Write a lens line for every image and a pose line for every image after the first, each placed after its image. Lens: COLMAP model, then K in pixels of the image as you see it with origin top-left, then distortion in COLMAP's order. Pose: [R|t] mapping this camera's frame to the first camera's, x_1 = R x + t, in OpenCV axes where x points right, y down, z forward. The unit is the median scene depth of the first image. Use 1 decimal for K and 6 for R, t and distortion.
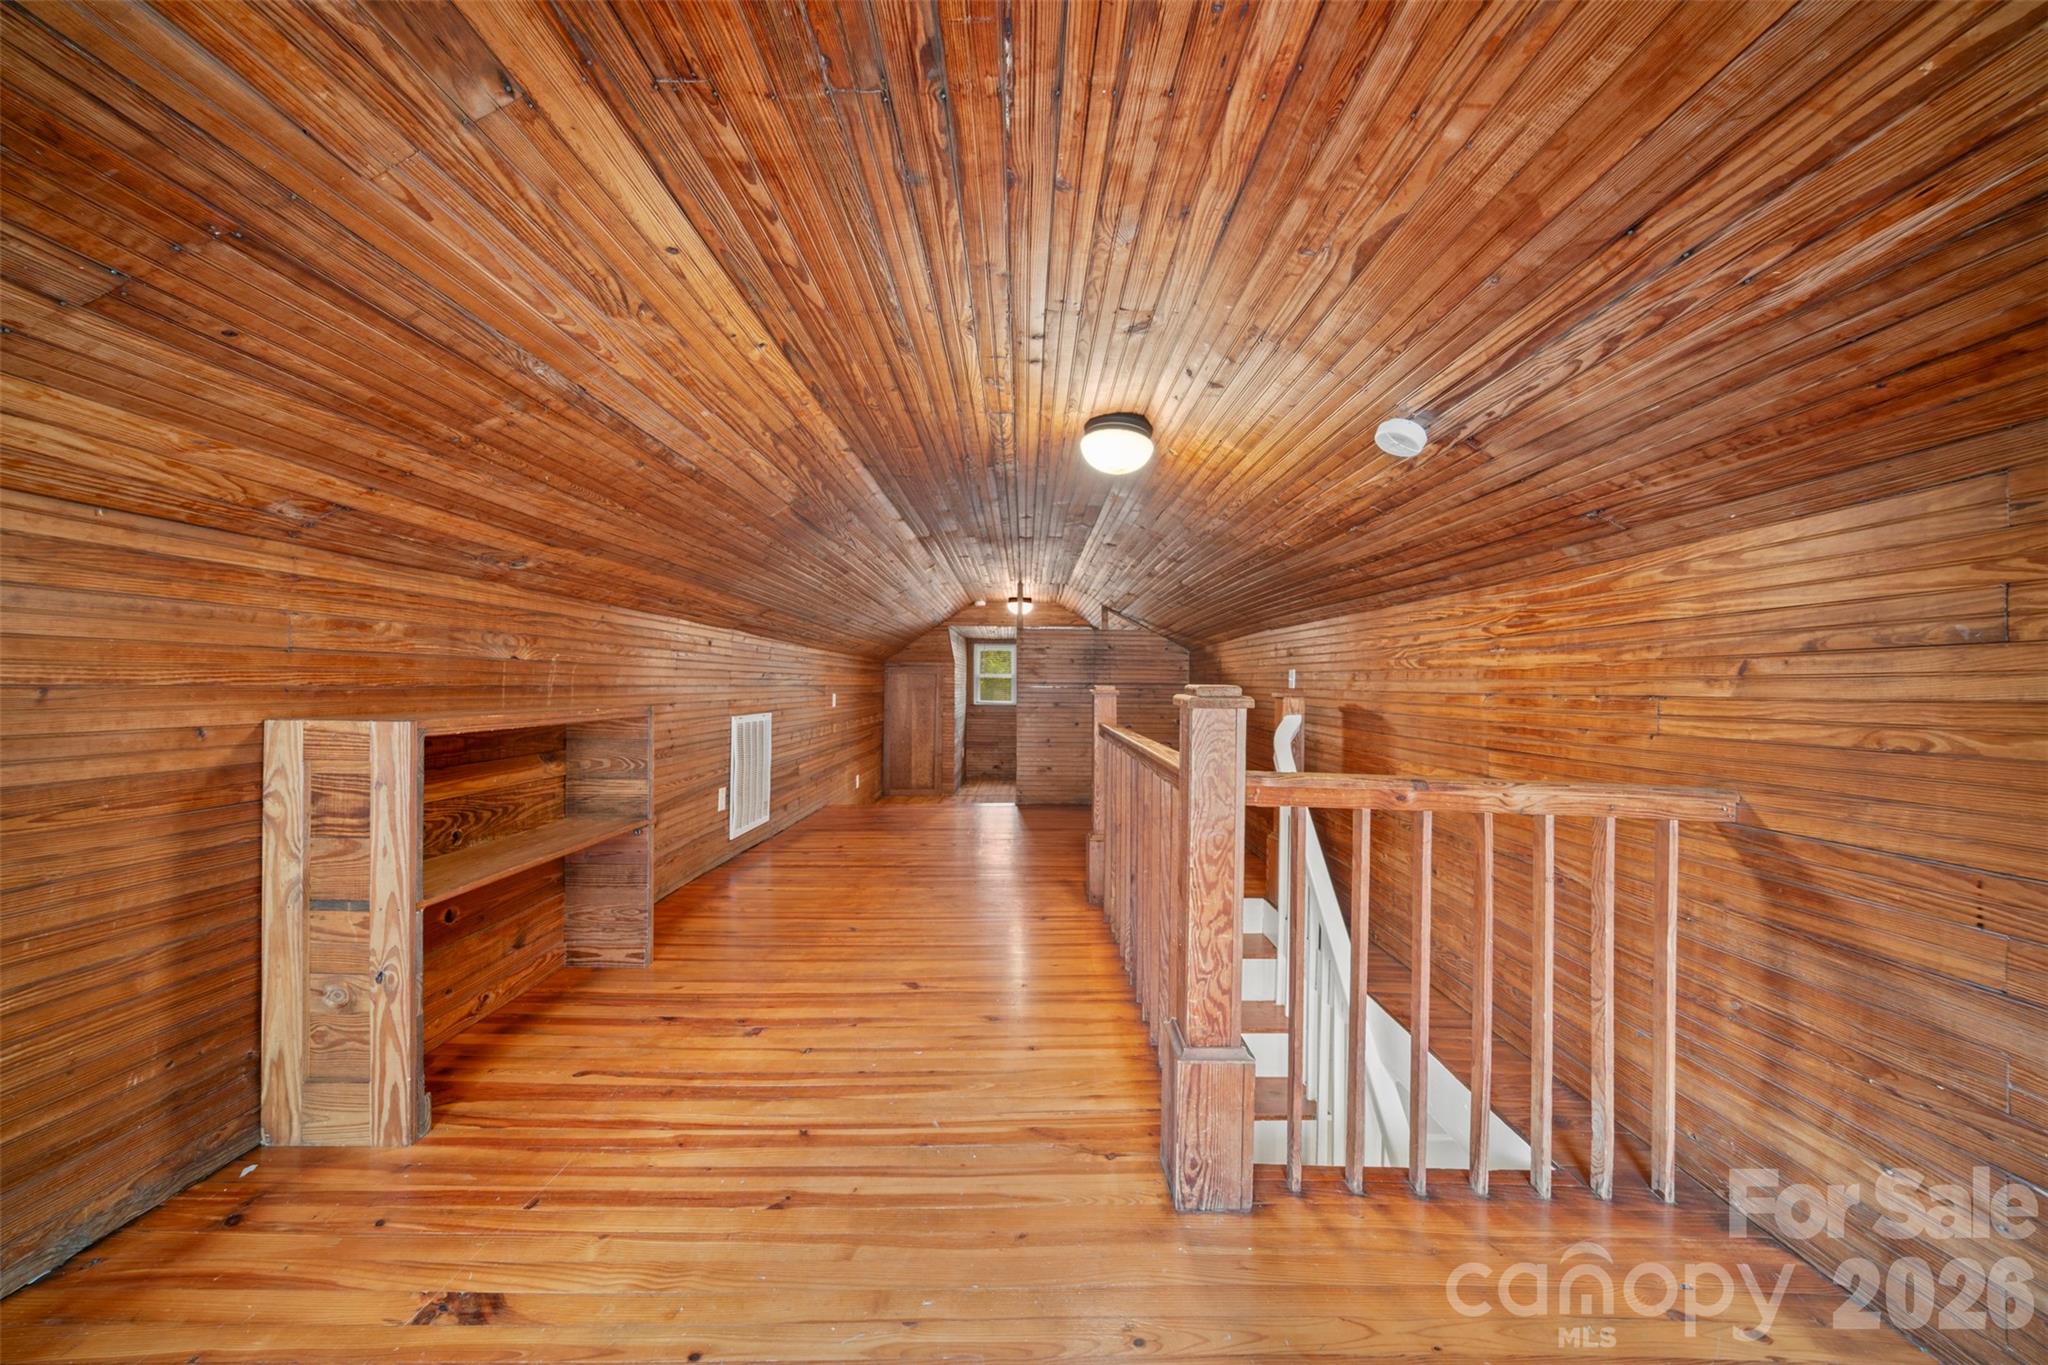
lens RADIAL K [[698.1, 0, 1023.1], [0, 698.1, 673.0], [0, 0, 1]] dist [-0.029766, 0.008162]
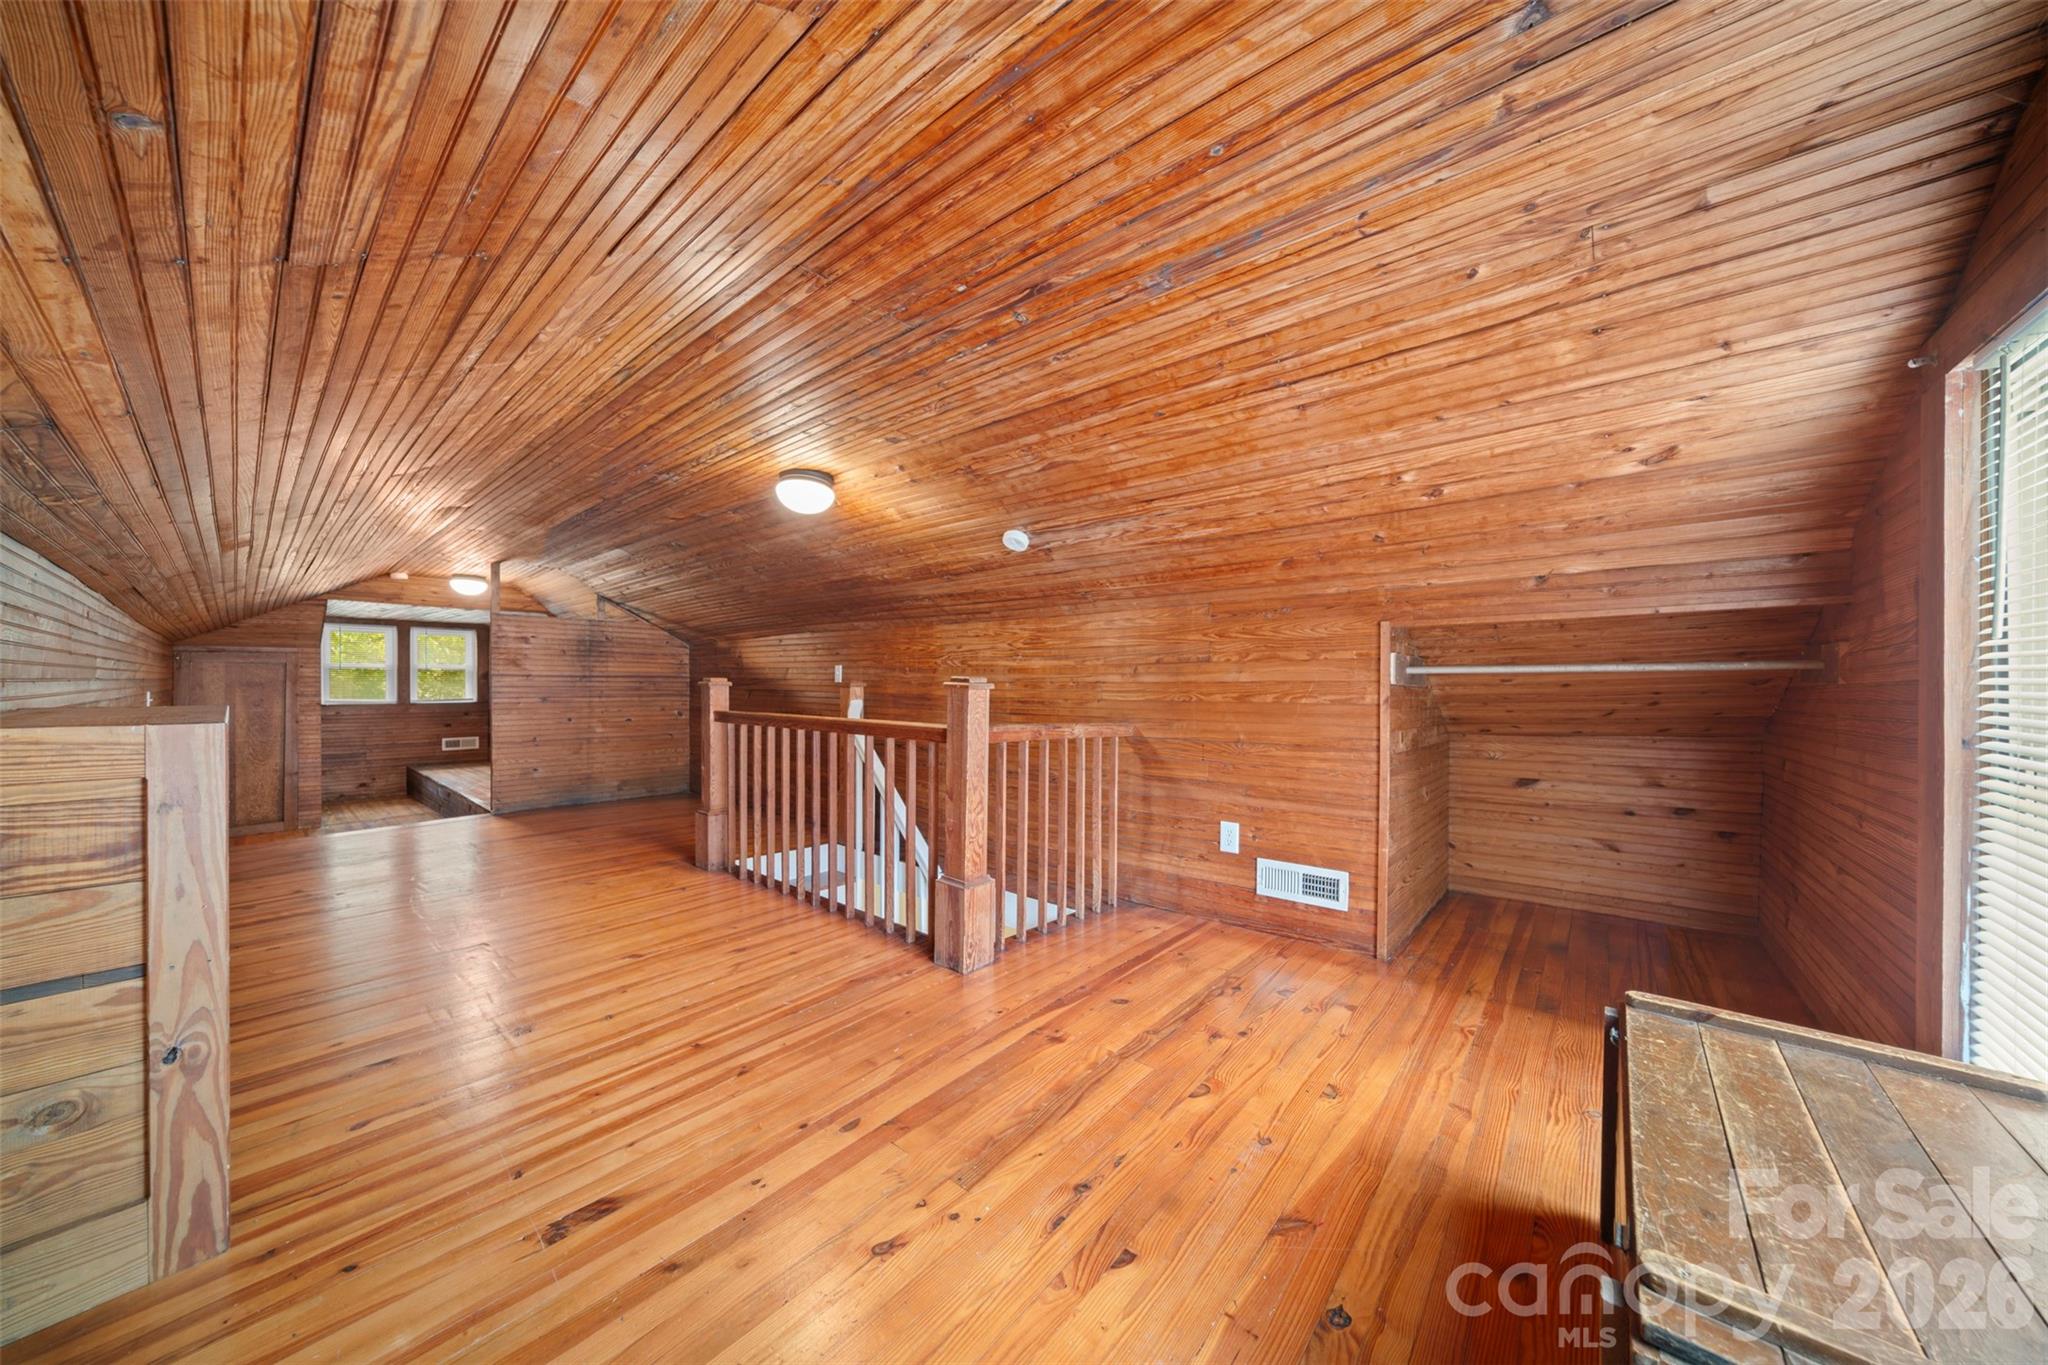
lens RADIAL K [[698.1, 0, 1023.1], [0, 698.1, 673.0], [0, 0, 1]] dist [-0.029766, 0.008162]
pose [[0.649861, 0.003351, 0.760046, -0.896231], [-0.011119, 0.999925, 0.005098, -0.002091], [-0.759972, -0.011764, 0.649849, -0.227520]]
